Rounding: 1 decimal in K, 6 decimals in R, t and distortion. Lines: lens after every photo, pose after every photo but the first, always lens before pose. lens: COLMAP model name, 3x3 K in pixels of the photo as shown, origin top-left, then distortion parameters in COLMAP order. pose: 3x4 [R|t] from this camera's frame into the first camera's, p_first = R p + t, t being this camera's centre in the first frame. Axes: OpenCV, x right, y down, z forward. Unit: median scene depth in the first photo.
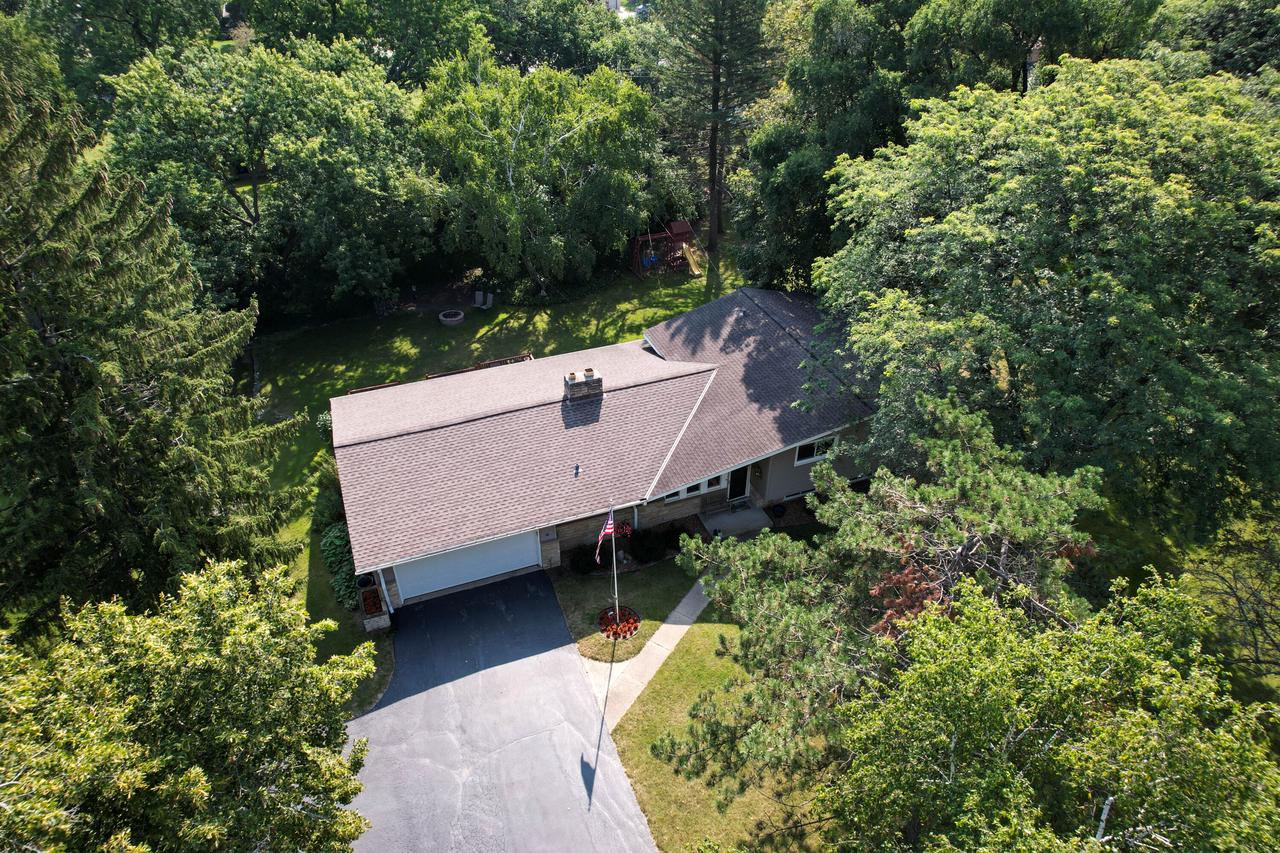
lens RADIAL K [[832.2, 0, 637.7], [0, 832.2, 448.0], [0, 0, 1]] dist [-0.087501, 0.074793]
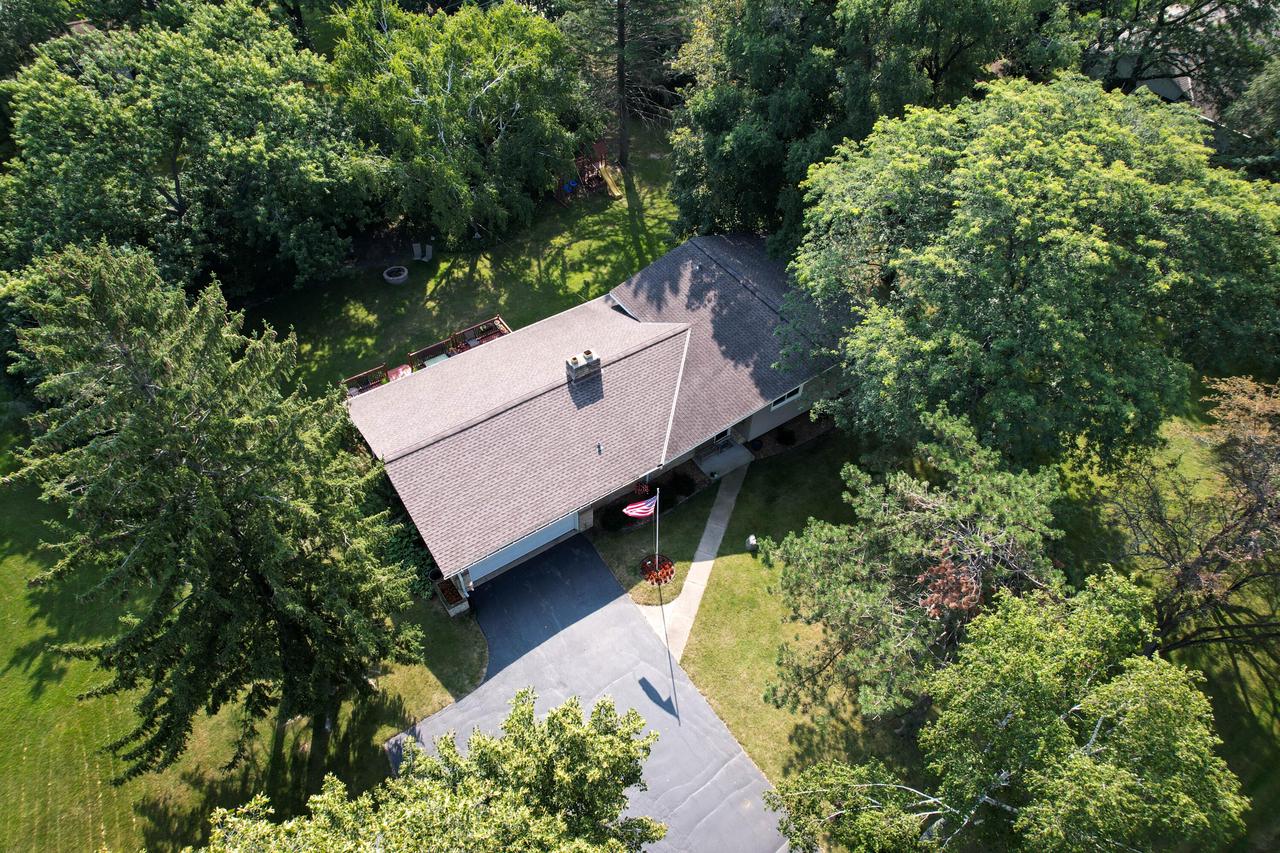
lens RADIAL K [[832.2, 0, 637.7], [0, 832.2, 448.0], [0, 0, 1]] dist [-0.087501, 0.074793]
pose [[0.972718, -0.159234, 0.168716, -0.202982], [0.117285, 0.964998, 0.234569, -0.224666], [-0.200162, -0.208382, 0.957347, -0.117018]]
